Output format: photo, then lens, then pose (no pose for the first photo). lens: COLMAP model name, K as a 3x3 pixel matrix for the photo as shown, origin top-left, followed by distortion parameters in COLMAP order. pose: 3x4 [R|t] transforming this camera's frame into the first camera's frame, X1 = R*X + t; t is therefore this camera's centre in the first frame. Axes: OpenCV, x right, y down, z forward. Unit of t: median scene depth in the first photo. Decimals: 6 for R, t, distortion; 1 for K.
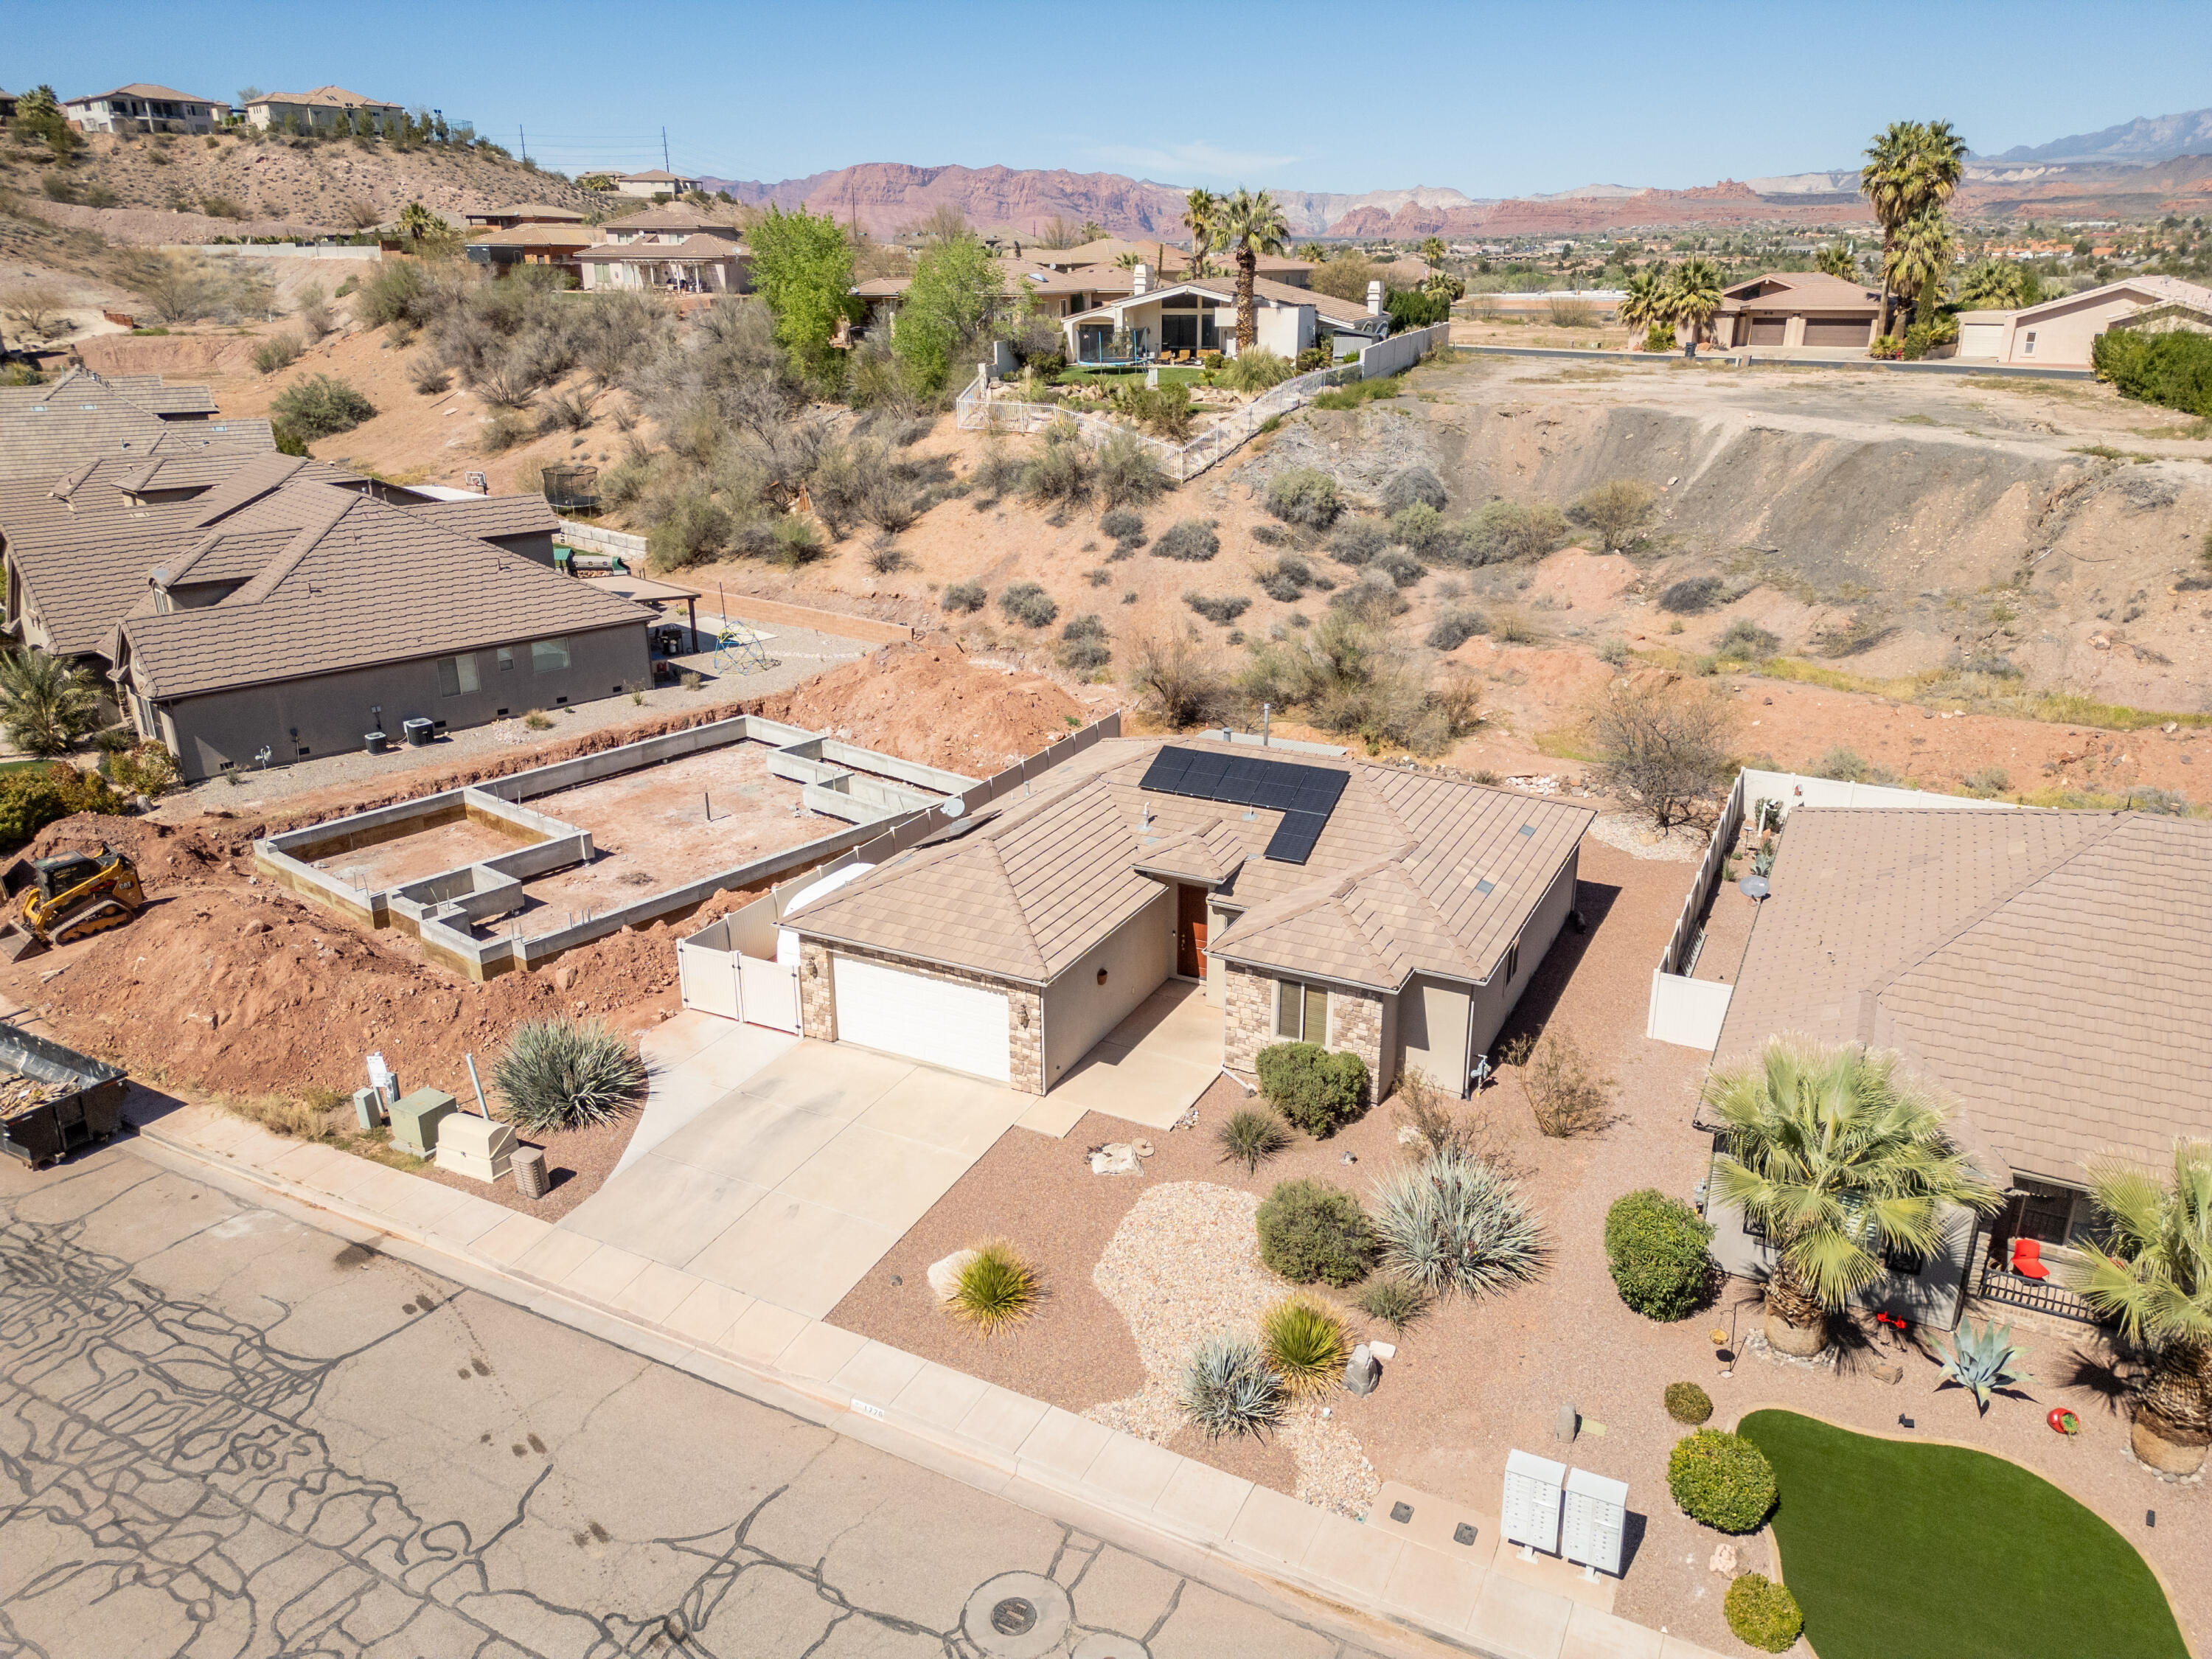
lens RADIAL K [[1550.7, 0, 1106.4], [0, 1550.7, 824.2], [0, 0, 1]] dist [0.072307, -0.068238]
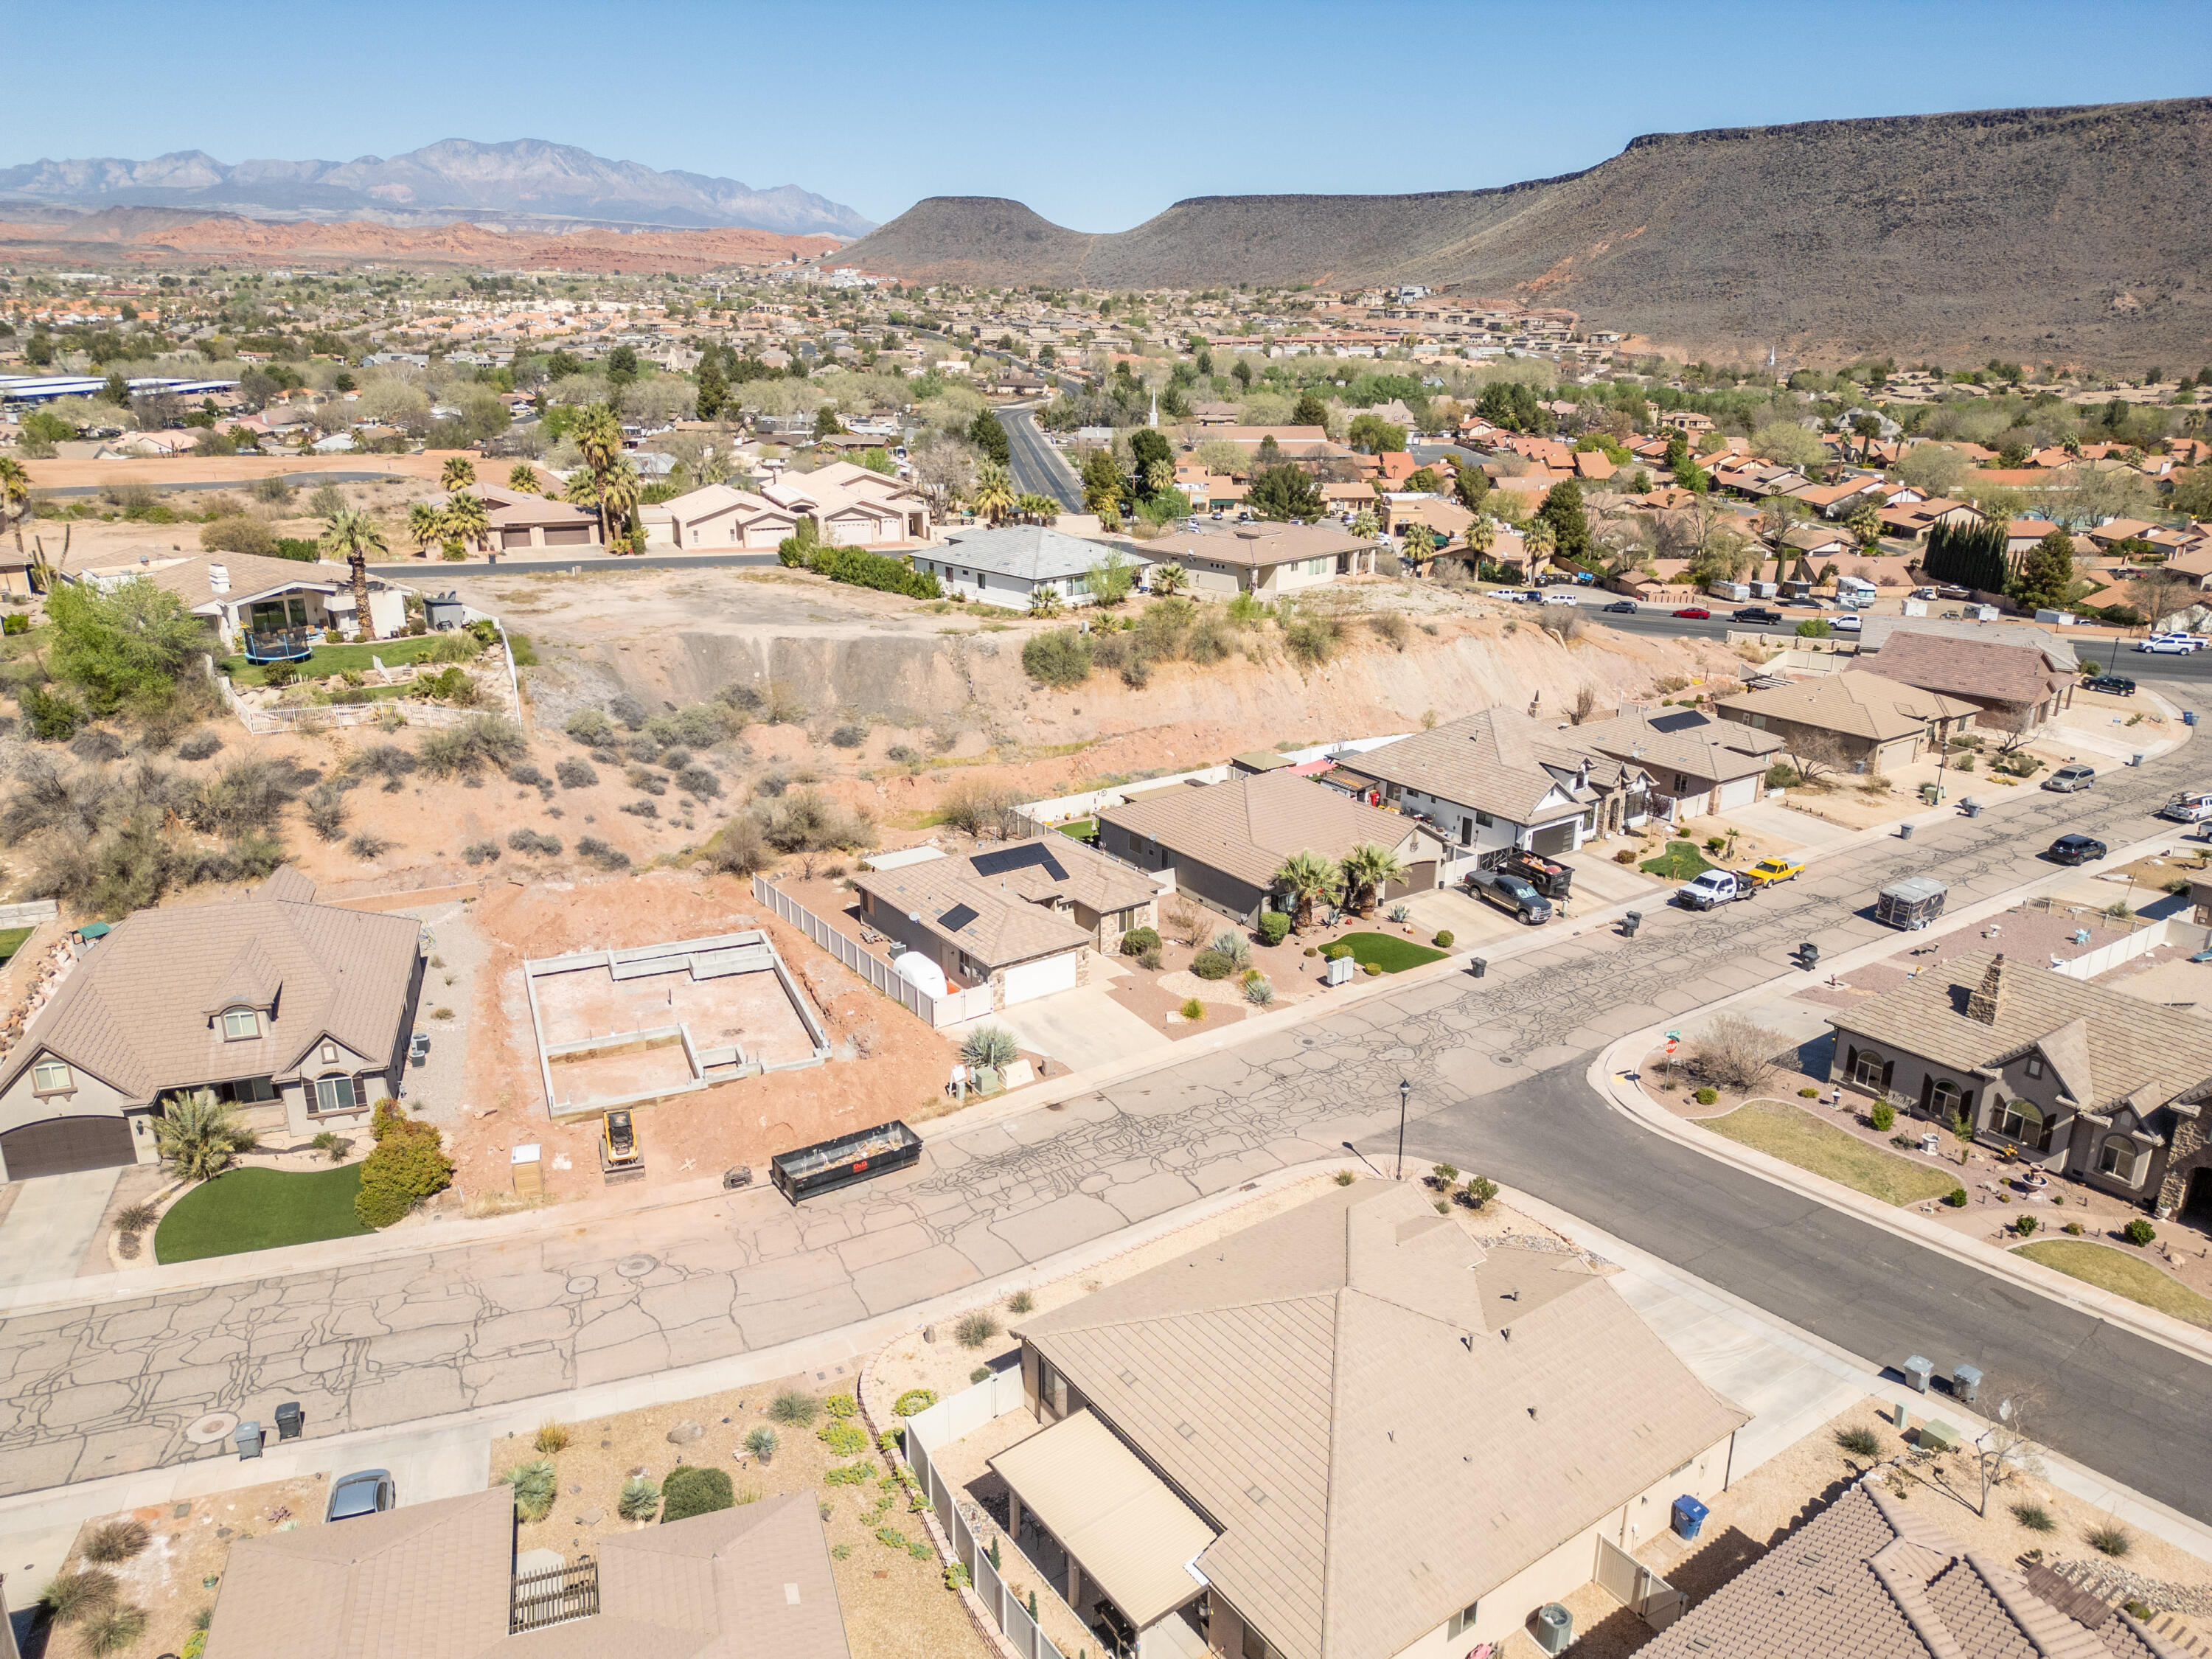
lens RADIAL K [[1550.7, 0, 1111.4], [0, 1550.7, 818.7], [0, 0, 1]] dist [0.072307, -0.068238]
pose [[0.456602, -0.269491, 0.847873, -1.527083], [0.291274, 0.945778, 0.143751, -0.318700], [-0.840639, 0.181326, 0.510340, -0.289458]]
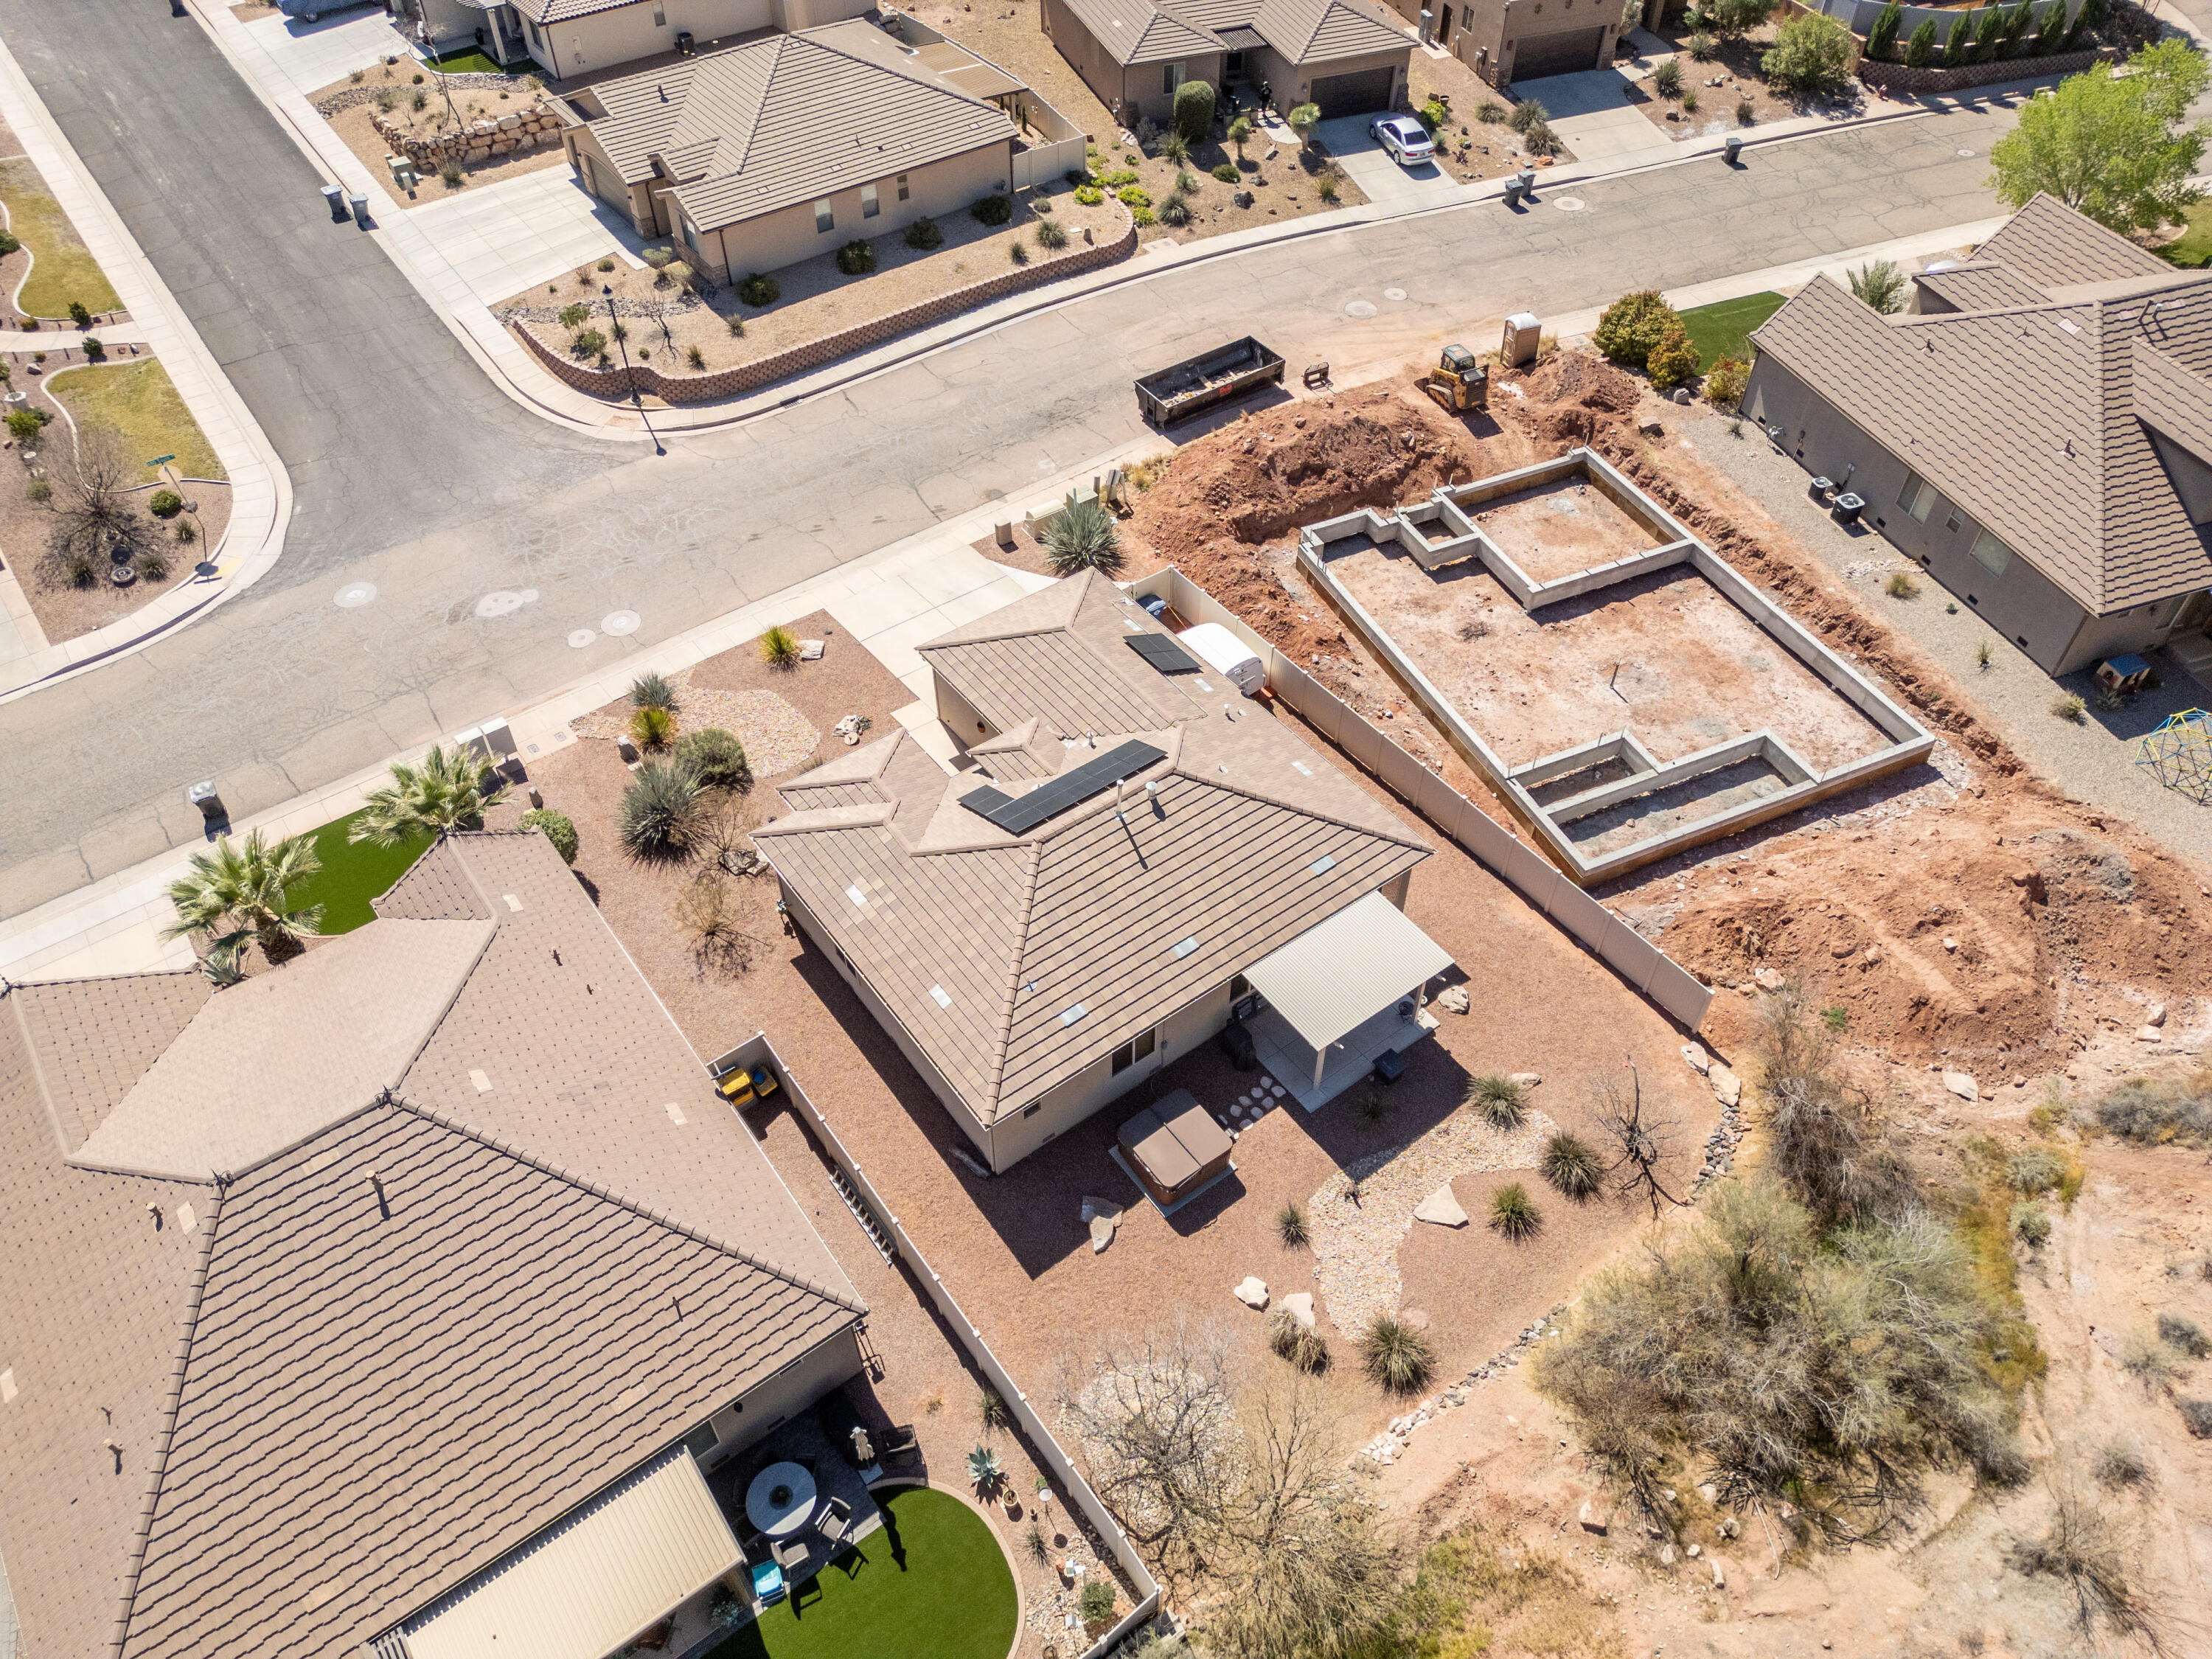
lens RADIAL K [[1550.7, 0, 1109.2], [0, 1550.7, 824.9], [0, 0, 1]] dist [0.072307, -0.068238]
pose [[-0.440798, 0.656205, -0.612447, 0.635888], [-0.297840, 0.536727, 0.789440, -0.732635], [0.846751, 0.530395, -0.041144, 0.896798]]
